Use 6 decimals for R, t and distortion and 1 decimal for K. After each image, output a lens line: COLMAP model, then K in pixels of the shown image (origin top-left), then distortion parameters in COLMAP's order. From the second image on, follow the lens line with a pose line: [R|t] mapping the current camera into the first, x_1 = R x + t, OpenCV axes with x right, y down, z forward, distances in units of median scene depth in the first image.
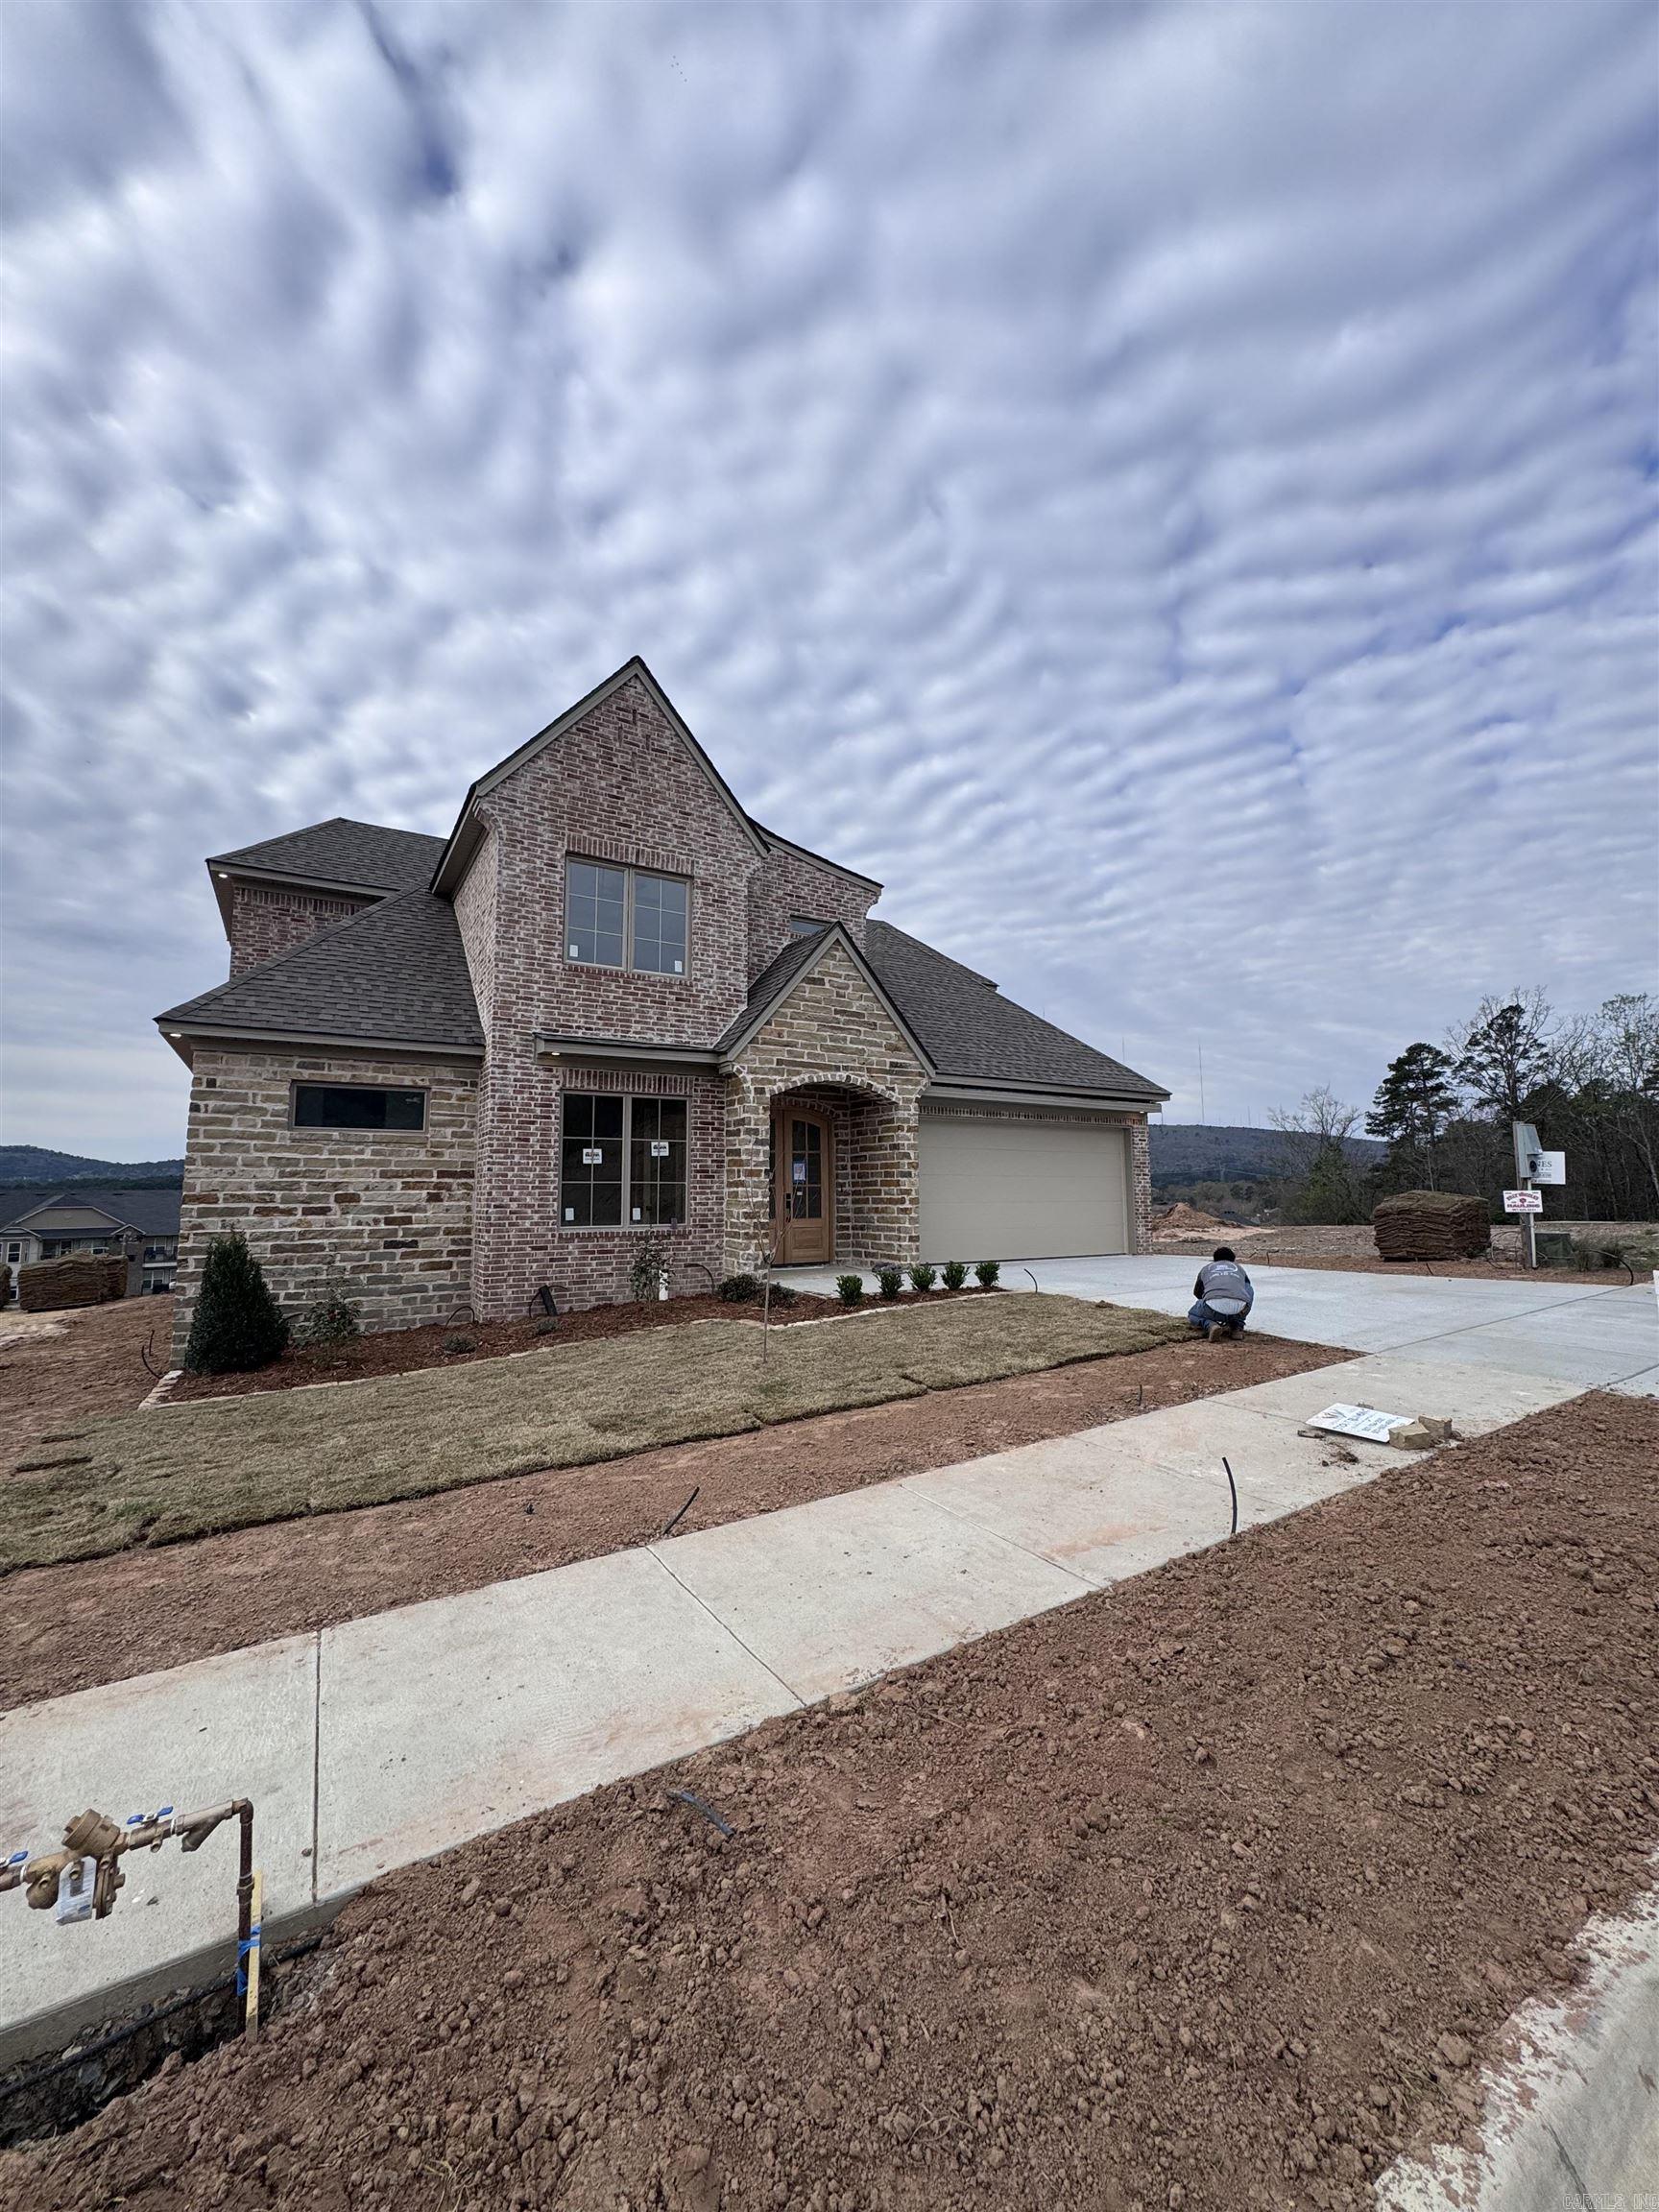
lens RADIAL K [[877.6, 0, 854.5], [0, 877.6, 1091.9], [0, 0, 1]] dist [-0.005410, 0.000389]
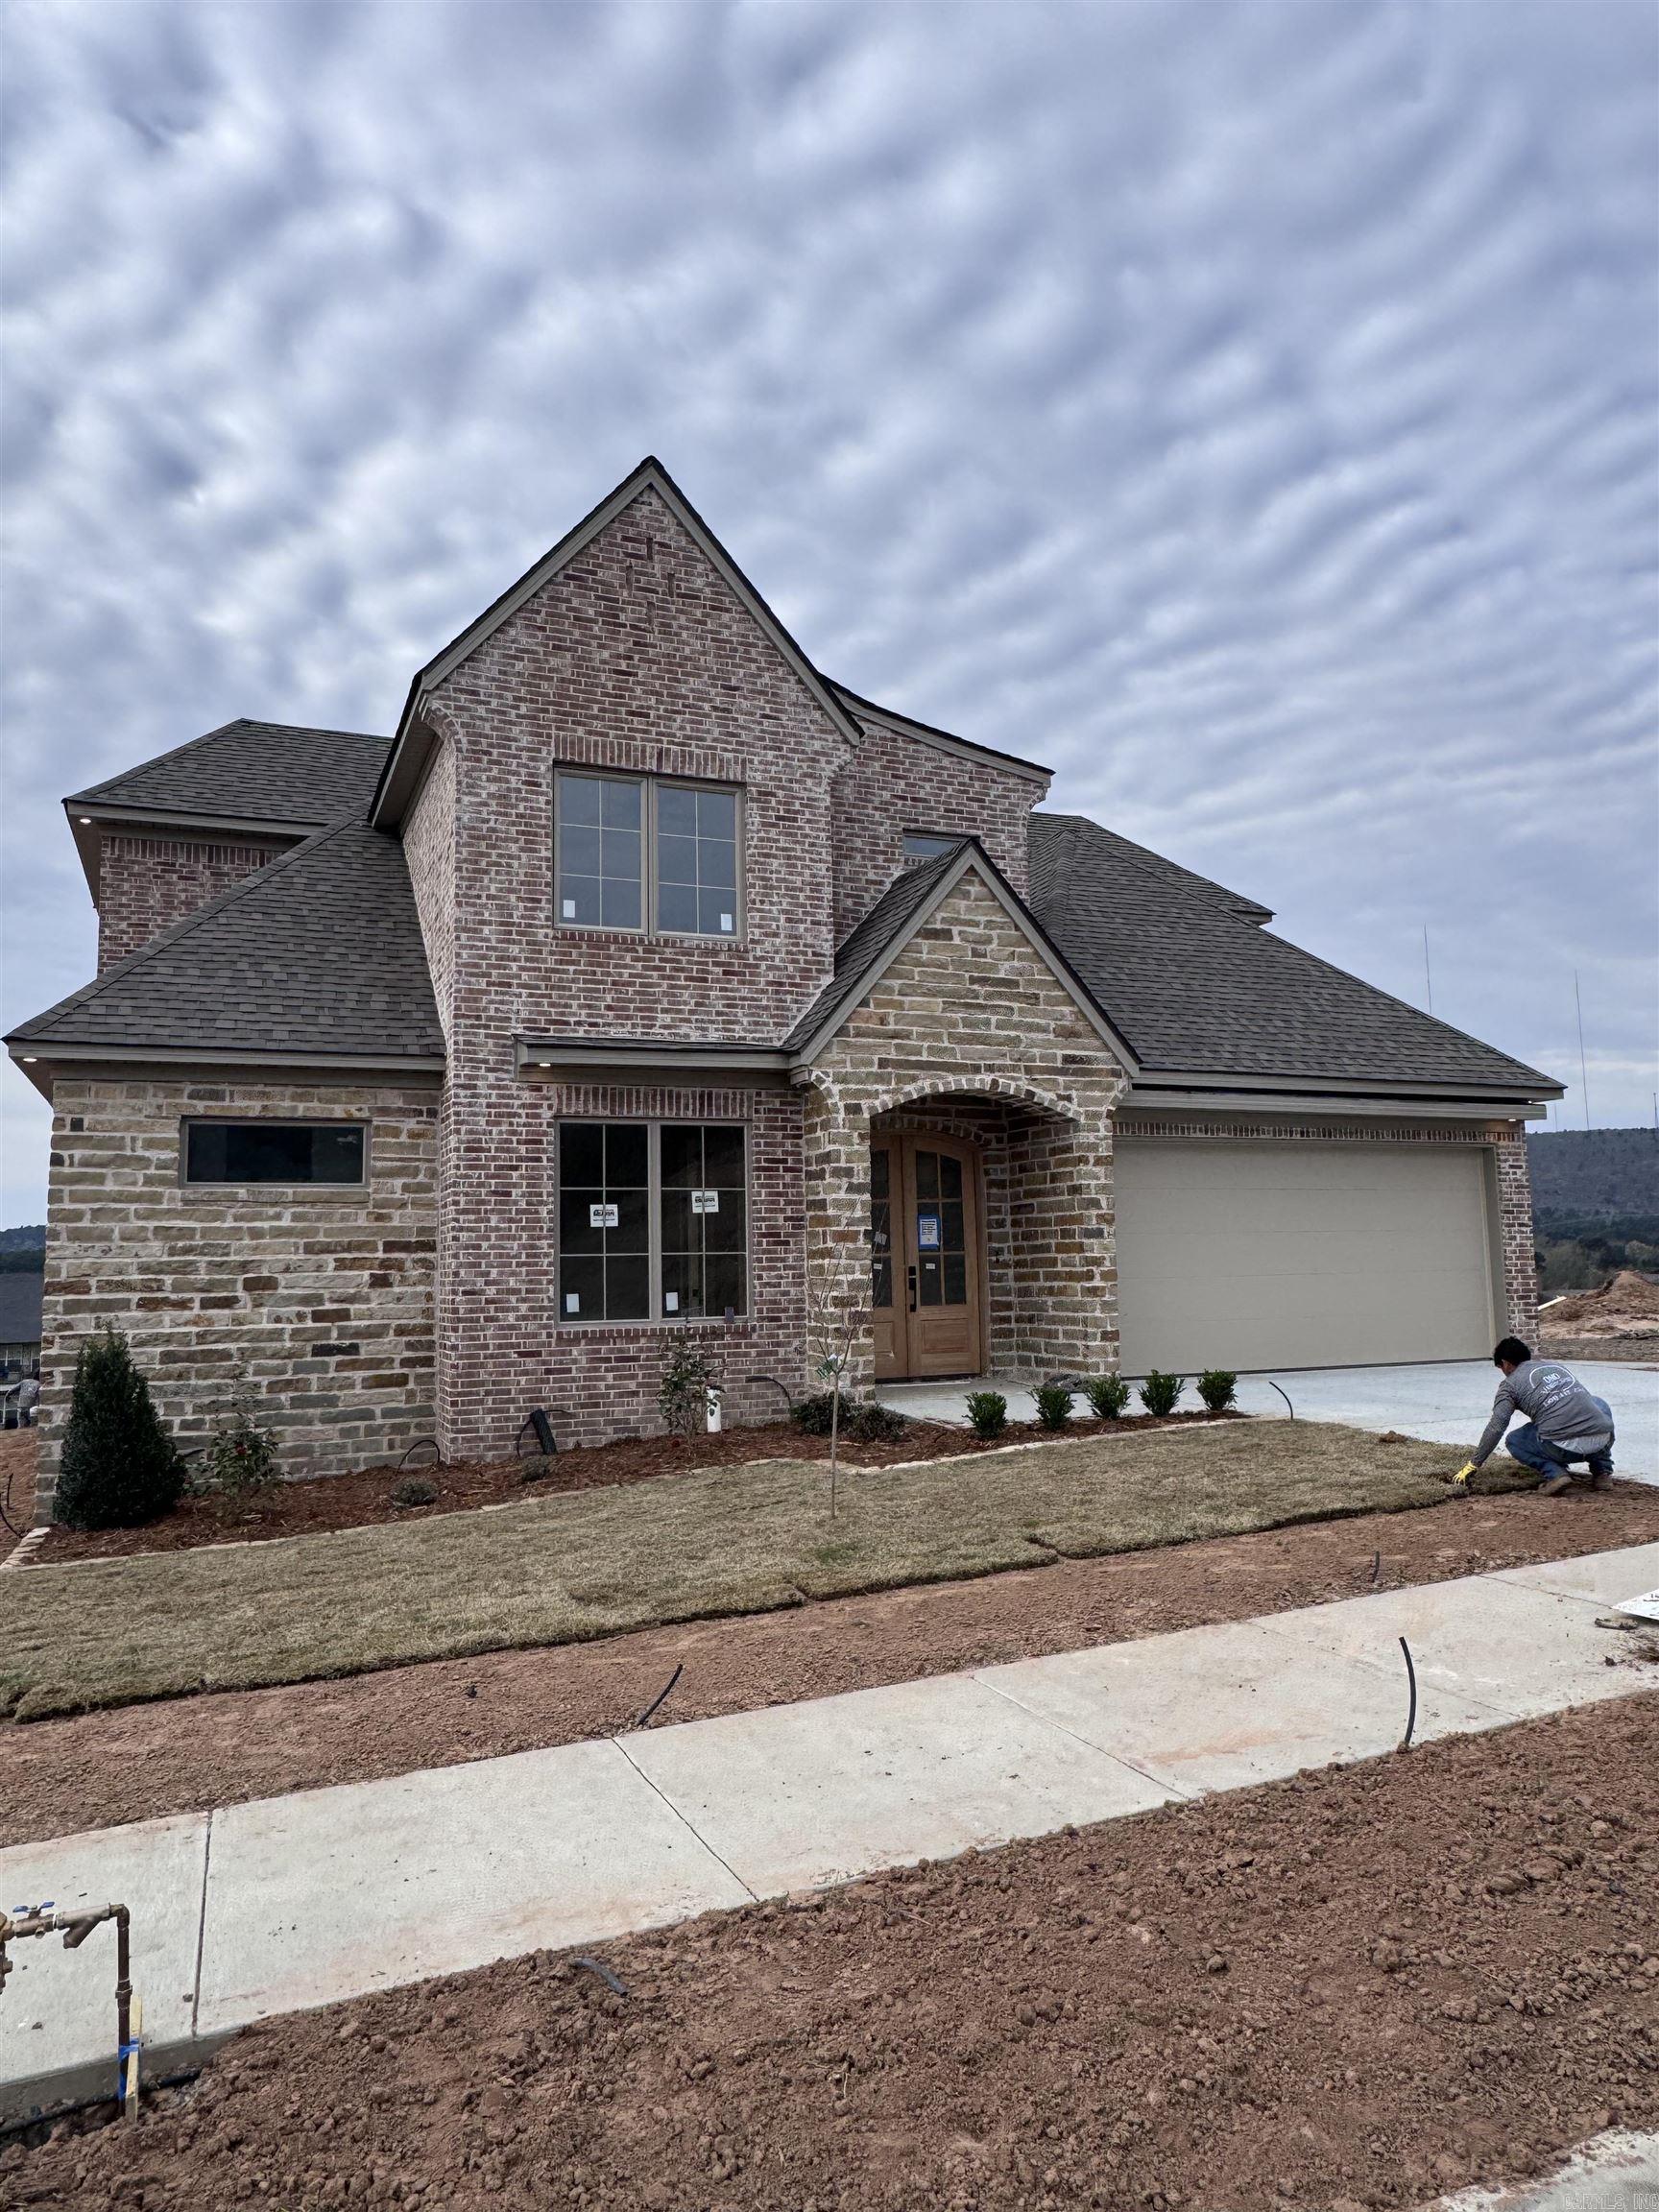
lens RADIAL K [[1514.8, 0, 893.1], [0, 1514.8, 1072.2], [0, 0, 1]] dist [-0.008362, 0.000888]
pose [[0.989752, -0.032806, -0.138979, 0.085230], [0.031364, 0.999429, -0.012555, -0.014764], [0.139312, 0.008068, 0.990216, -0.113048]]
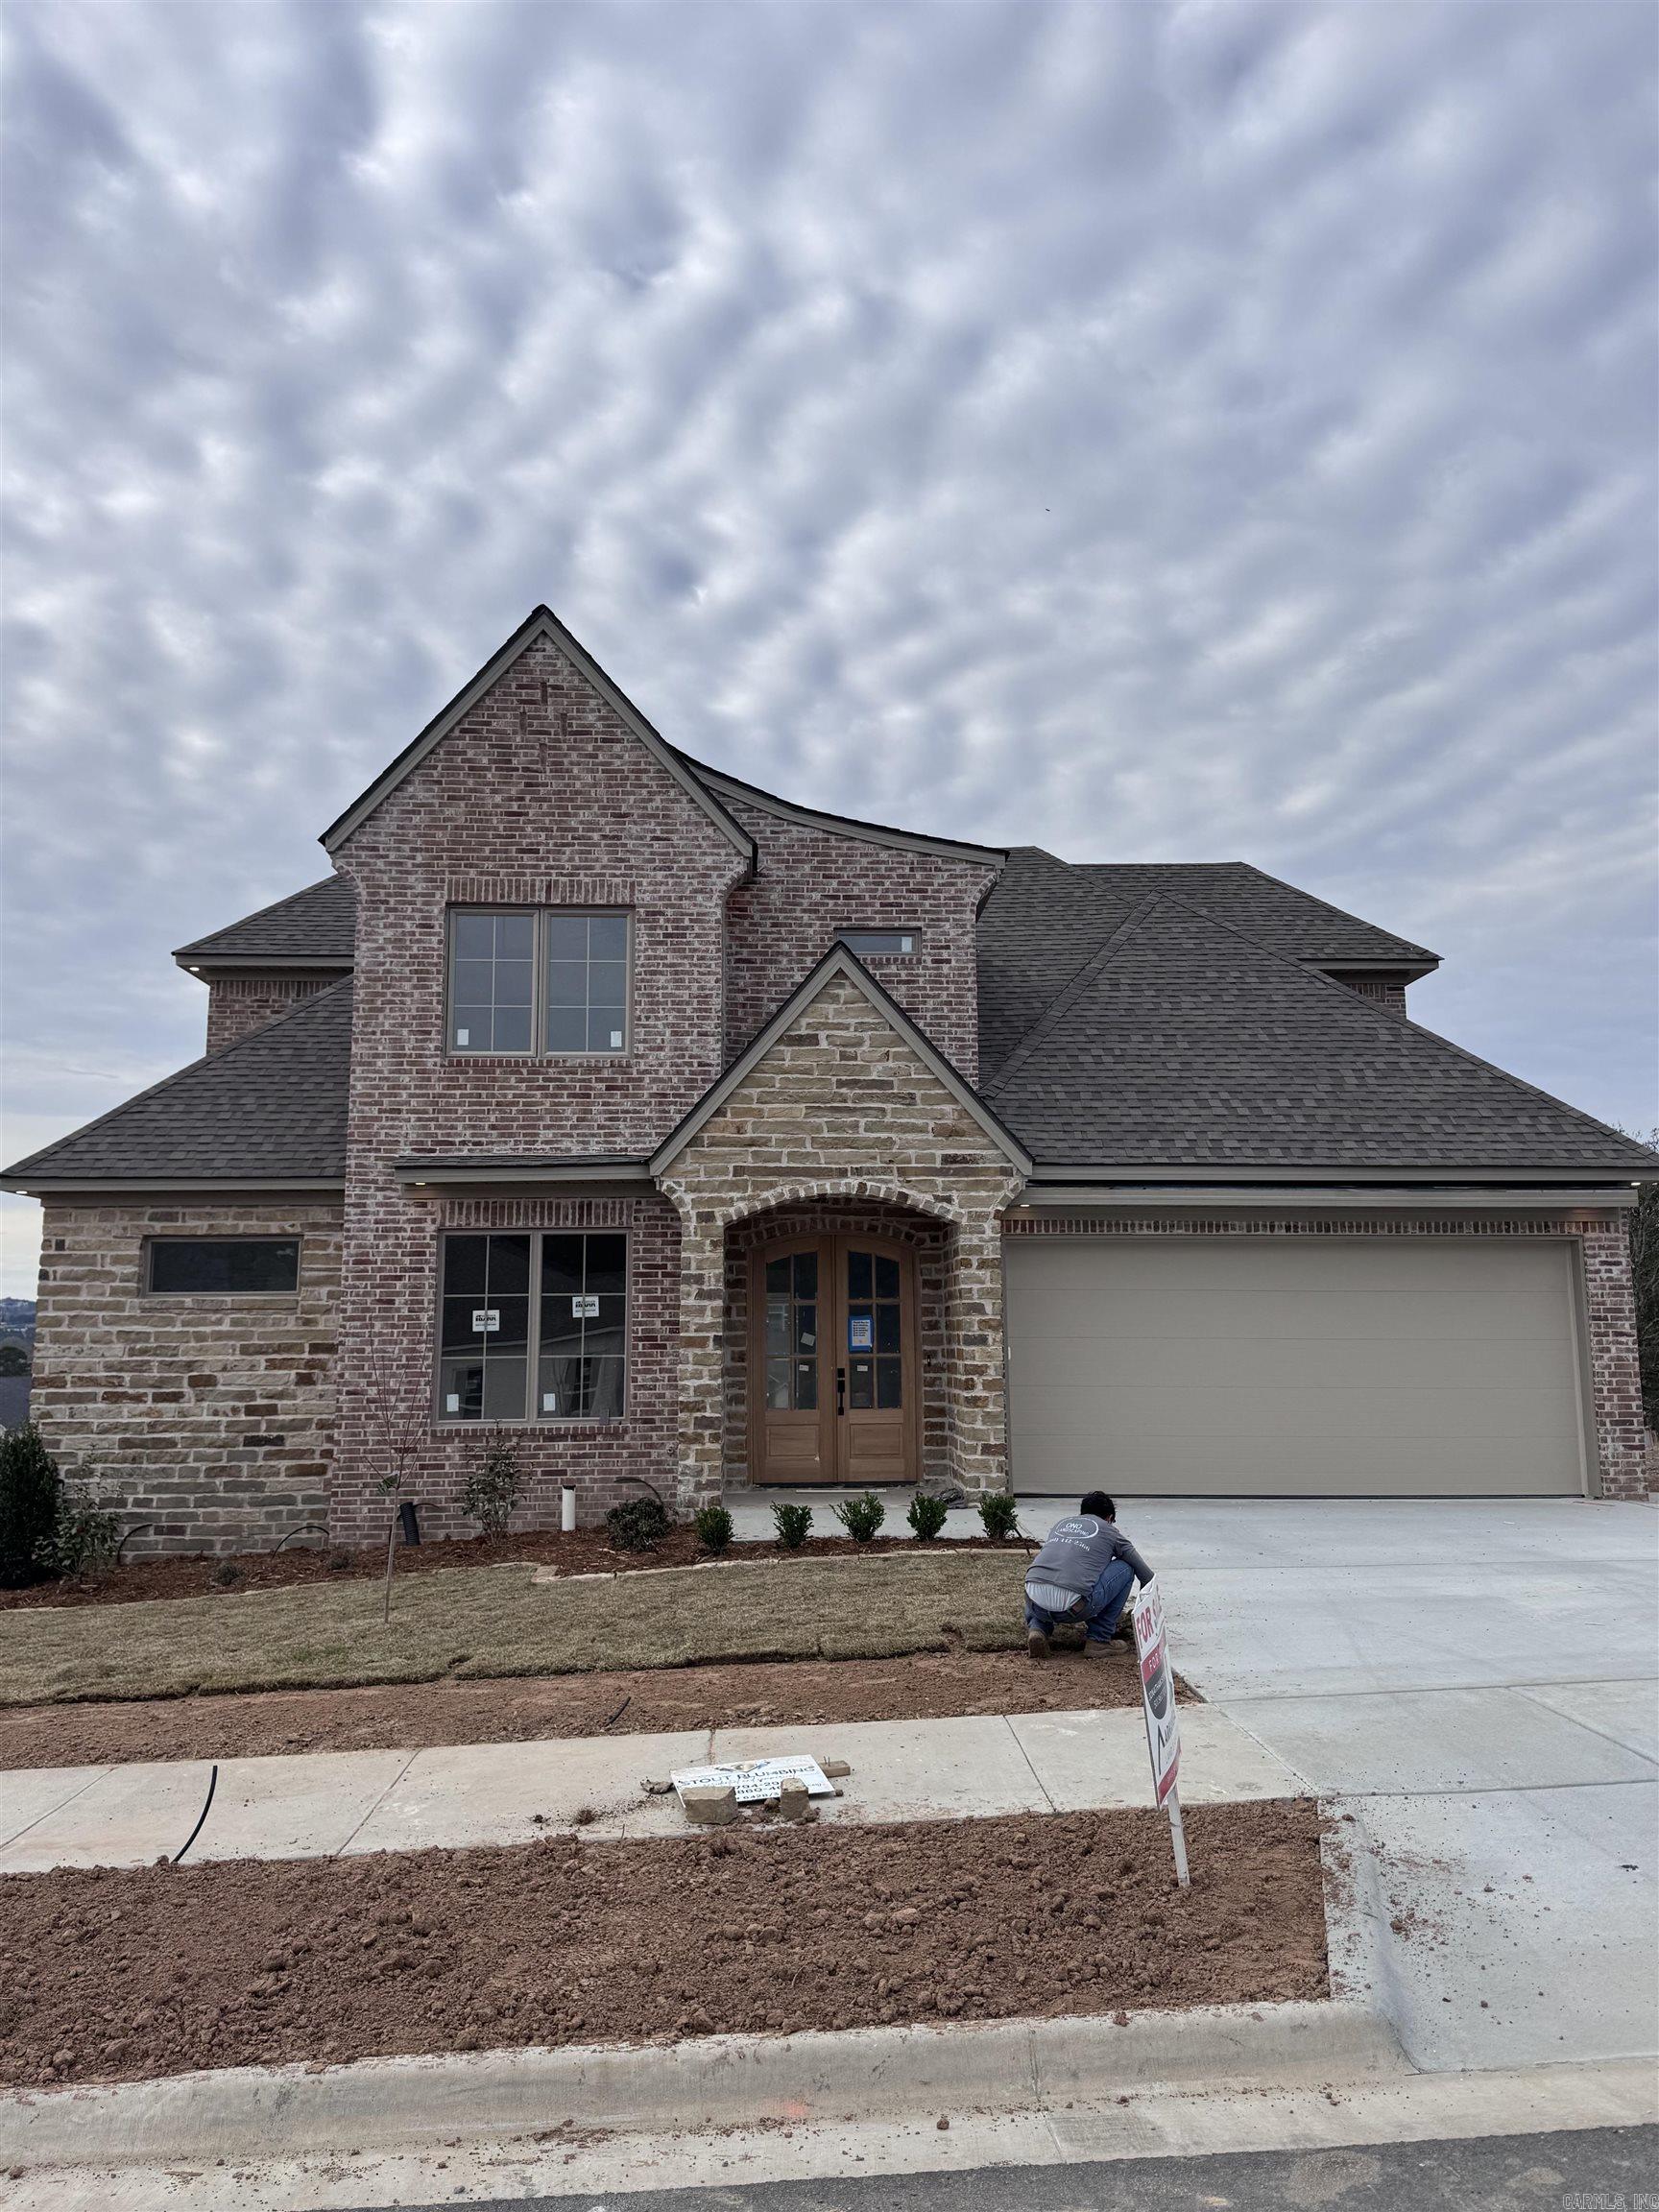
lens RADIAL K [[1571.4, 0, 872.8], [0, 1571.4, 1090.8], [0, 0, 1]] dist [0.076010, -0.042437]
pose [[0.873243, -0.074558, -0.481548, 0.640370], [0.057883, 0.997100, -0.049416, -0.033420], [0.483836, 0.015279, 0.875025, 0.019087]]
